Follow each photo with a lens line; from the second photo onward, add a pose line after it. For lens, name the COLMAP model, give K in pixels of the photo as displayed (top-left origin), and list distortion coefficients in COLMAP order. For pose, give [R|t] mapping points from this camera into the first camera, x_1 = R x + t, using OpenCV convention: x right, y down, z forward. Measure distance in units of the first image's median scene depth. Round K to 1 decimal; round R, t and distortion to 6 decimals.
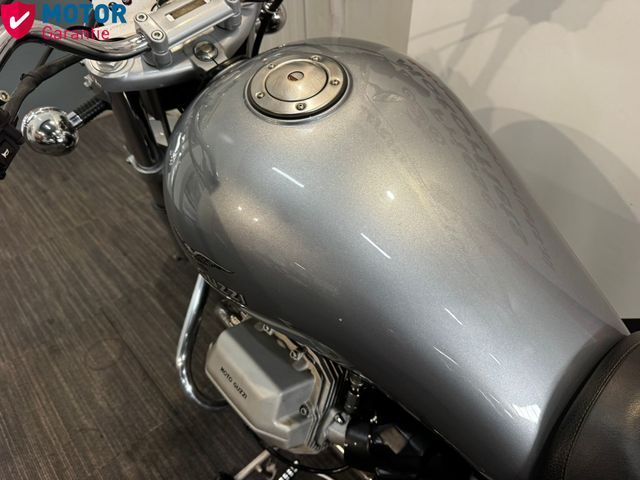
lens RADIAL K [[465.7, 0, 320.6], [0, 465.7, 227.4], [0, 0, 1]] dist [-0.002115, -0.001254]
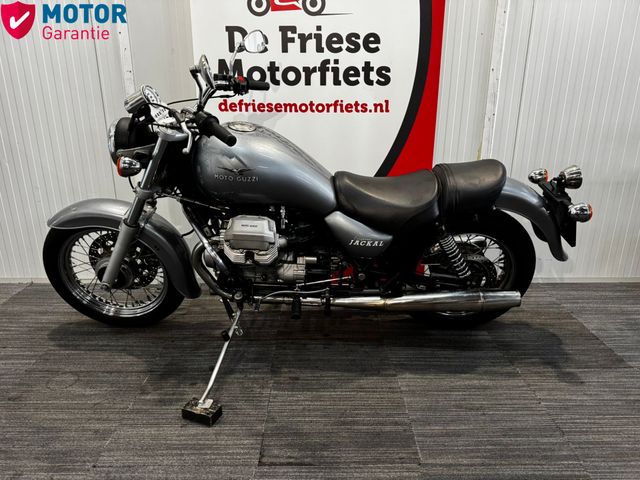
lens RADIAL K [[453.2, 0, 319.7], [0, 453.2, 241.0], [0, 0, 1]] dist [0.083599, -0.113148]
pose [[0.666350, -0.192961, 0.720238, -1.254819], [0.447951, 0.875793, -0.179799, 0.724265], [-0.596085, 0.442440, 0.670022, -0.702048]]
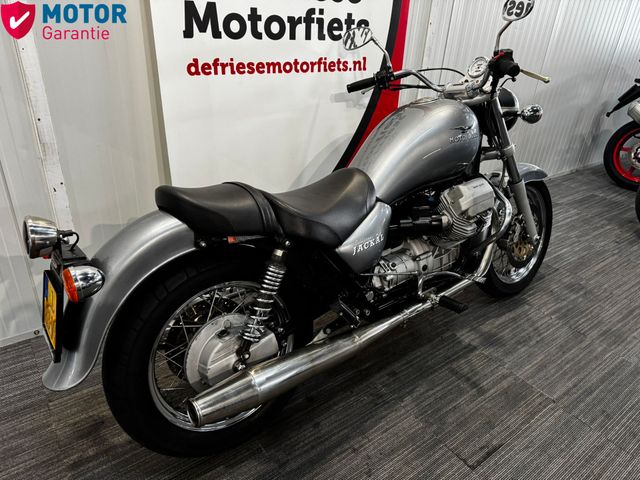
lens RADIAL K [[459.6, 0, 320.0], [0, 459.6, 240.0], [0, 0, 1]] dist [-0.006921, -0.003298]
pose [[0.085450, -0.408318, 0.908832, -1.551734], [0.581875, 0.760900, 0.287146, -0.298201], [-0.808776, 0.504290, 0.302609, 0.327289]]
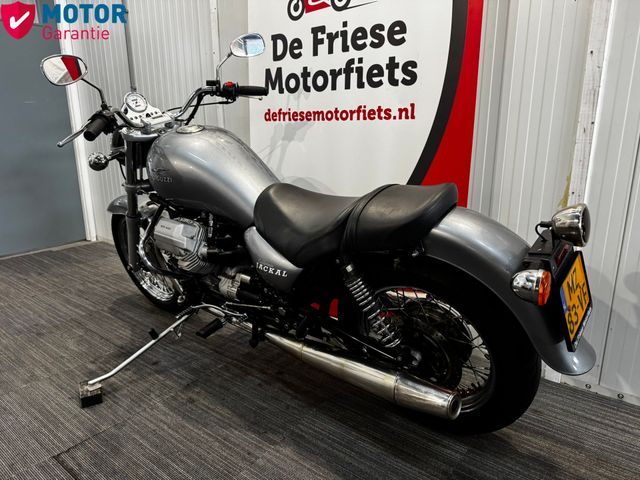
lens RADIAL K [[454.4, 0, 323.8], [0, 454.4, 243.4], [0, 0, 1]] dist [0.047563, -0.059616]
pose [[0.986628, -0.011948, 0.162548, 0.198888], [0.078126, 0.909936, -0.407323, 1.052811], [-0.143042, 0.414576, 0.898702, -1.018475]]
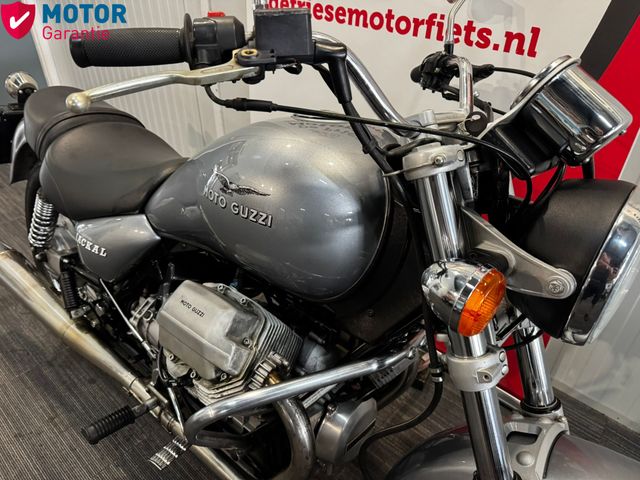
lens RADIAL K [[460.1, 0, 320.0], [0, 460.1, 240.0], [0, 0, 1]] dist [-0.027256, 0.000487]
pose [[0.991495, -0.014813, 0.129299, 0.251336], [0.026202, 0.995879, -0.086824, 0.342559], [-0.127480, 0.089473, 0.987797, -0.523618]]
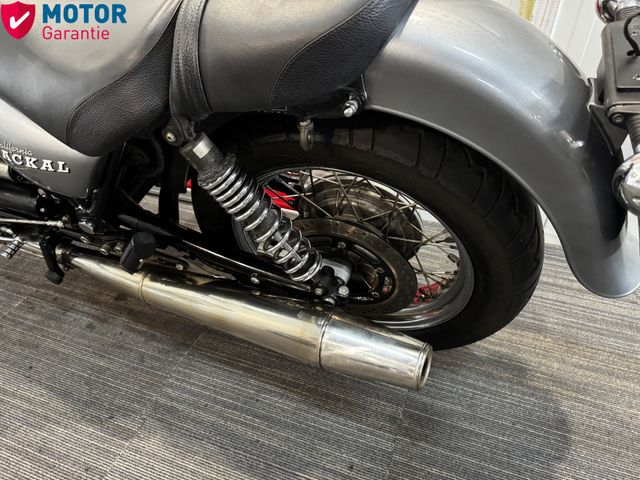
lens RADIAL K [[456.1, 0, 319.7], [0, 456.1, 244.2], [0, 0, 1]] dist [0.045367, -0.058454]
pose [[0.888780, -0.256682, 0.379715, 0.371503], [0.268966, 0.962913, 0.021359, 0.721901], [-0.371115, 0.083147, 0.924857, -0.390684]]
